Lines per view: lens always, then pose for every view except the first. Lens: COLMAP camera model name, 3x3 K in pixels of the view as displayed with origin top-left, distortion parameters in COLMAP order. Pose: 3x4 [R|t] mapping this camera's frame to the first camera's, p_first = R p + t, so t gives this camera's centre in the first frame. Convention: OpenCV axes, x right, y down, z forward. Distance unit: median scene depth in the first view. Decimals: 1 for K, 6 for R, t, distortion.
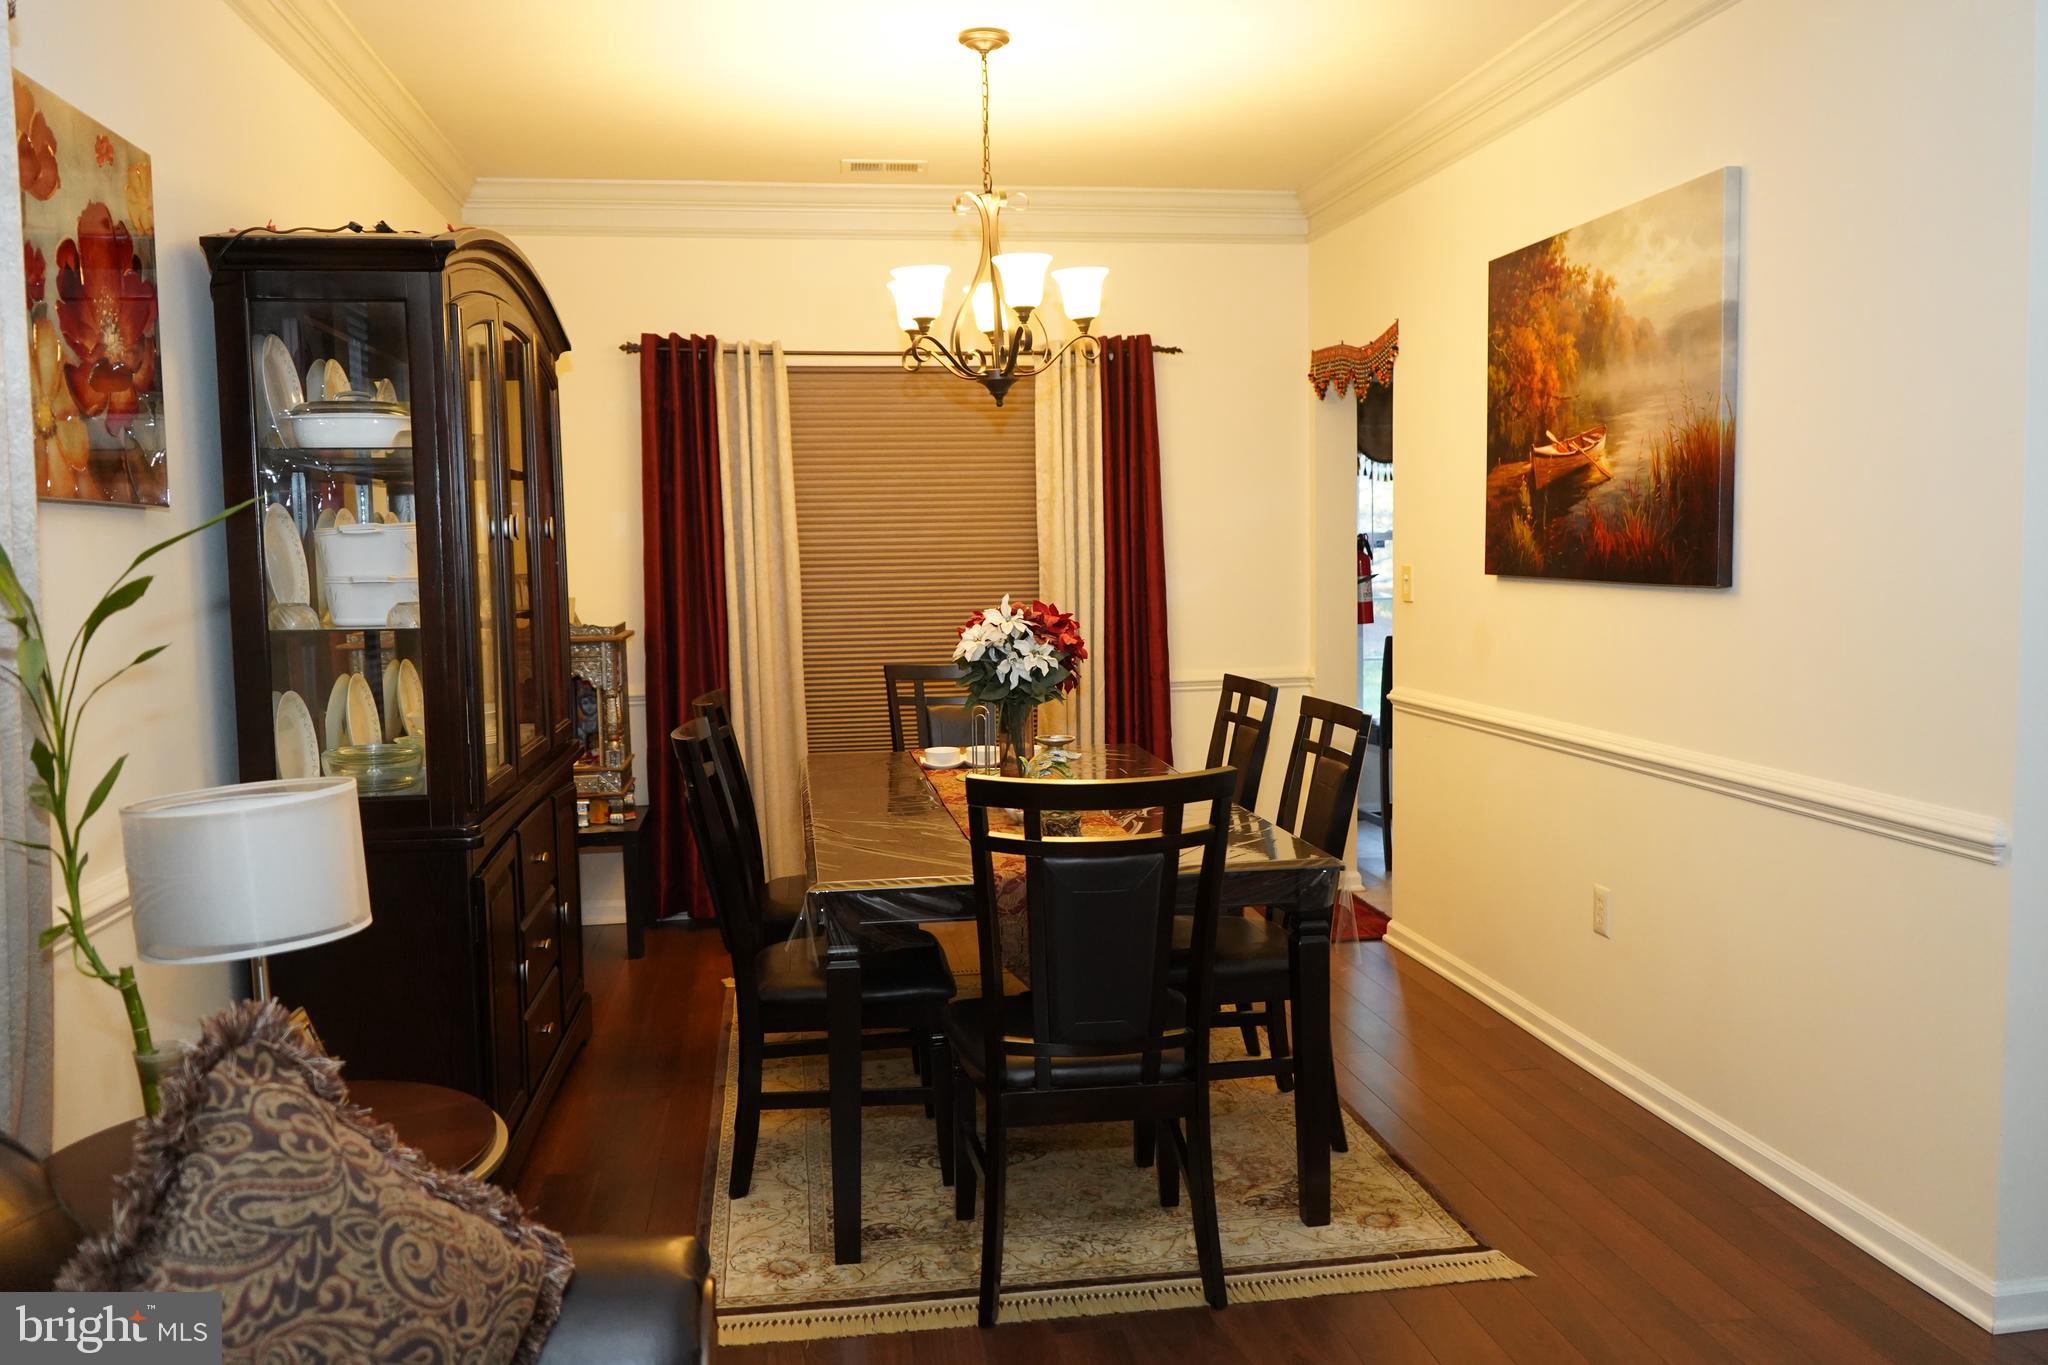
lens RADIAL K [[1638.8, 0, 1026.4], [0, 1638.8, 681.2], [0, 0, 1]] dist [-0.005770, -0.001067]
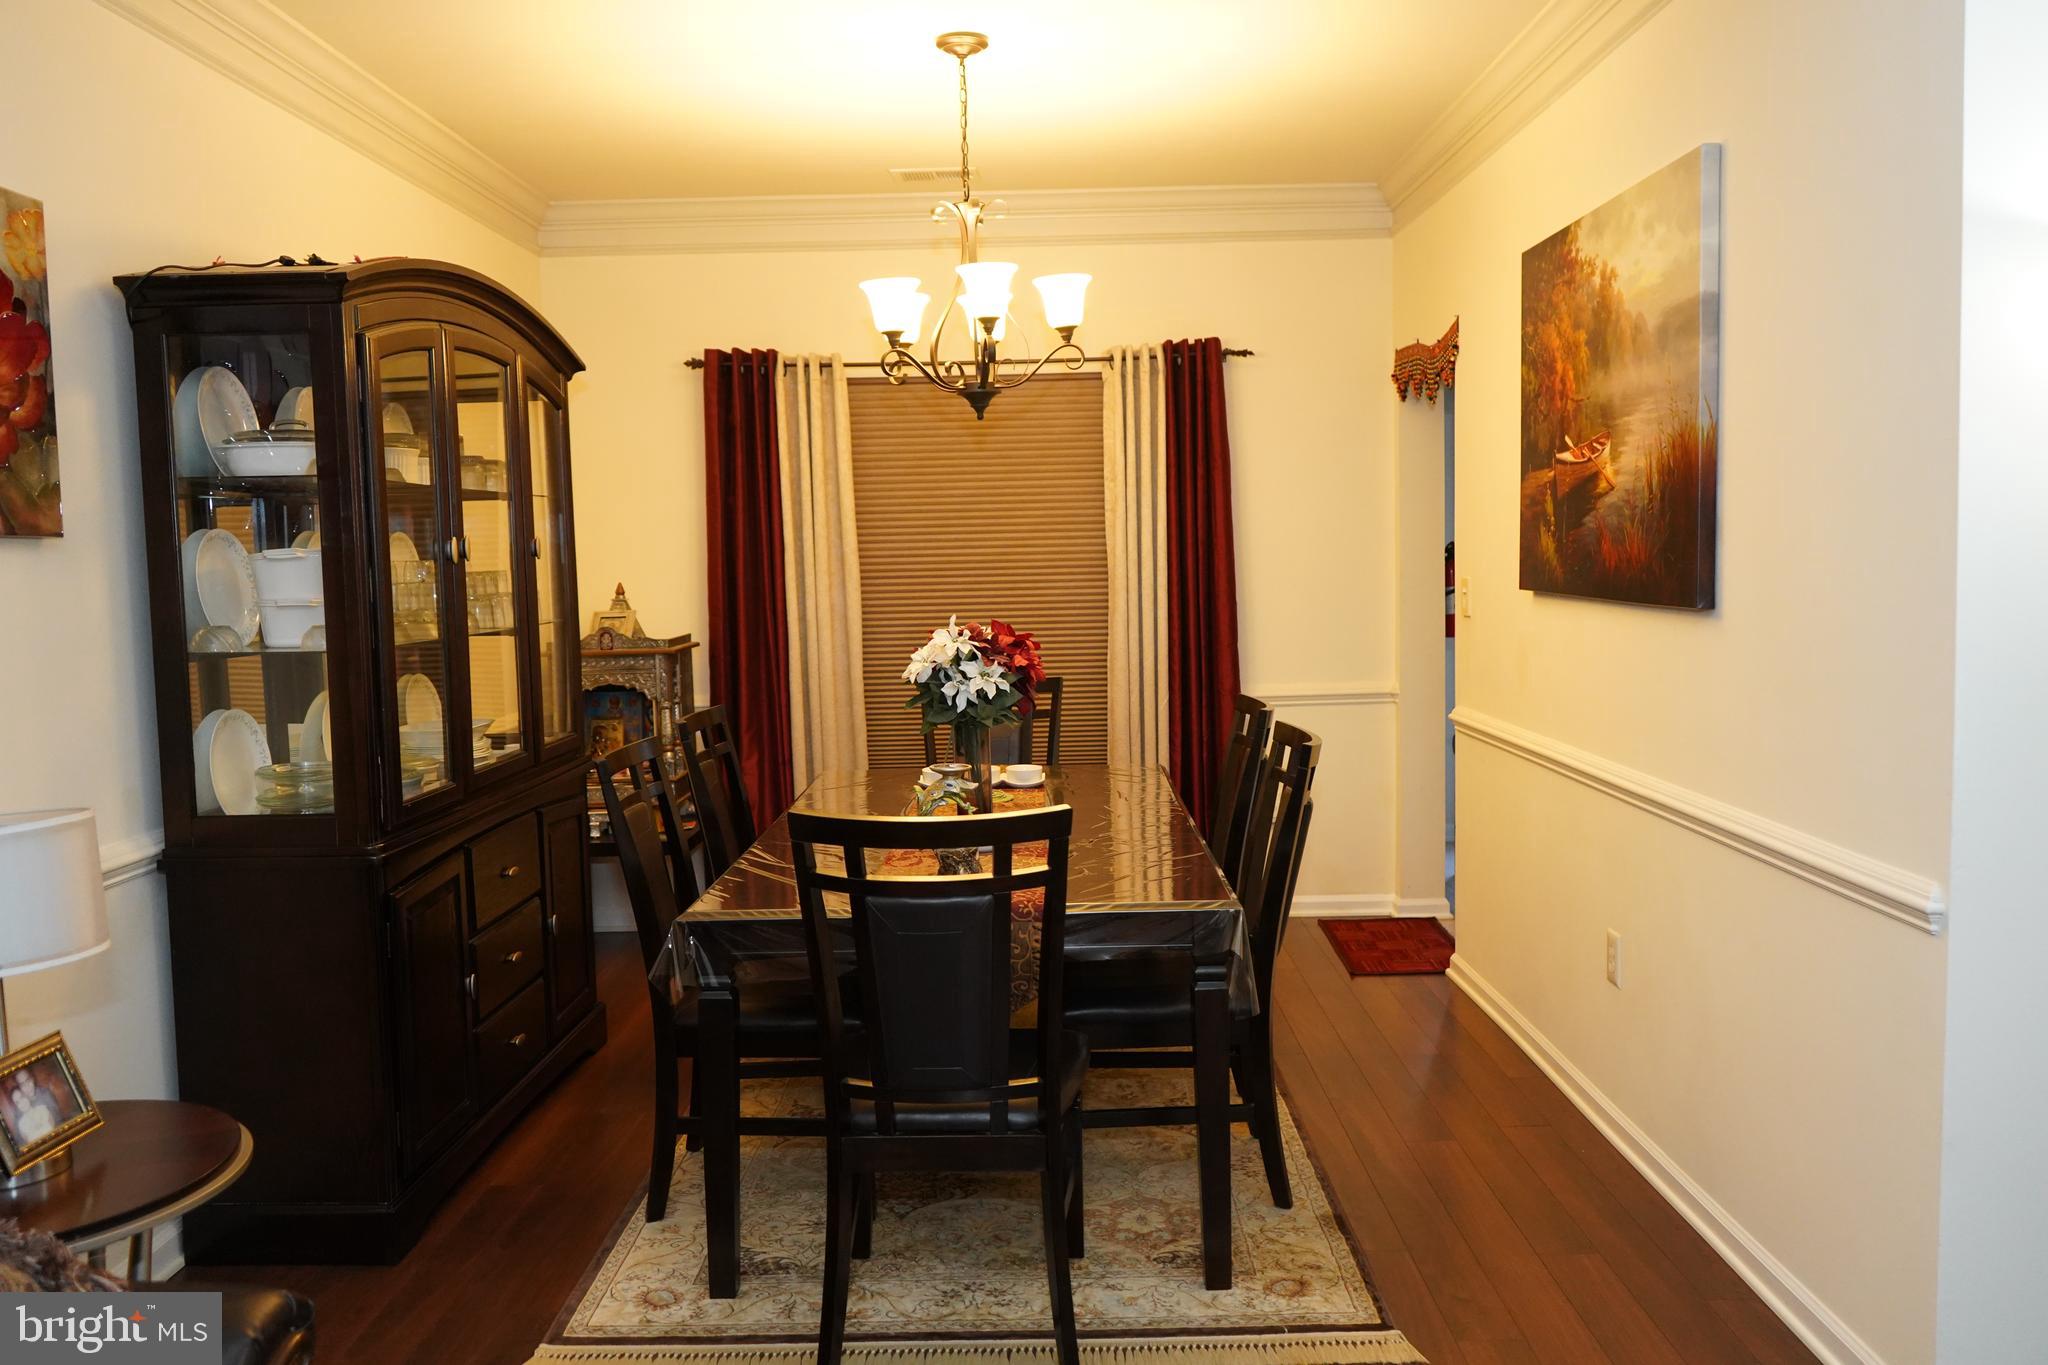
lens RADIAL K [[1638.8, 0, 1023.2], [0, 1638.8, 682.0], [0, 0, 1]] dist [-0.005770, -0.001067]
pose [[0.987871, 0.007840, -0.155081, 0.181090], [-0.007701, 0.999969, 0.001496, -0.014690], [0.155087, -0.000284, 0.987901, 0.045615]]
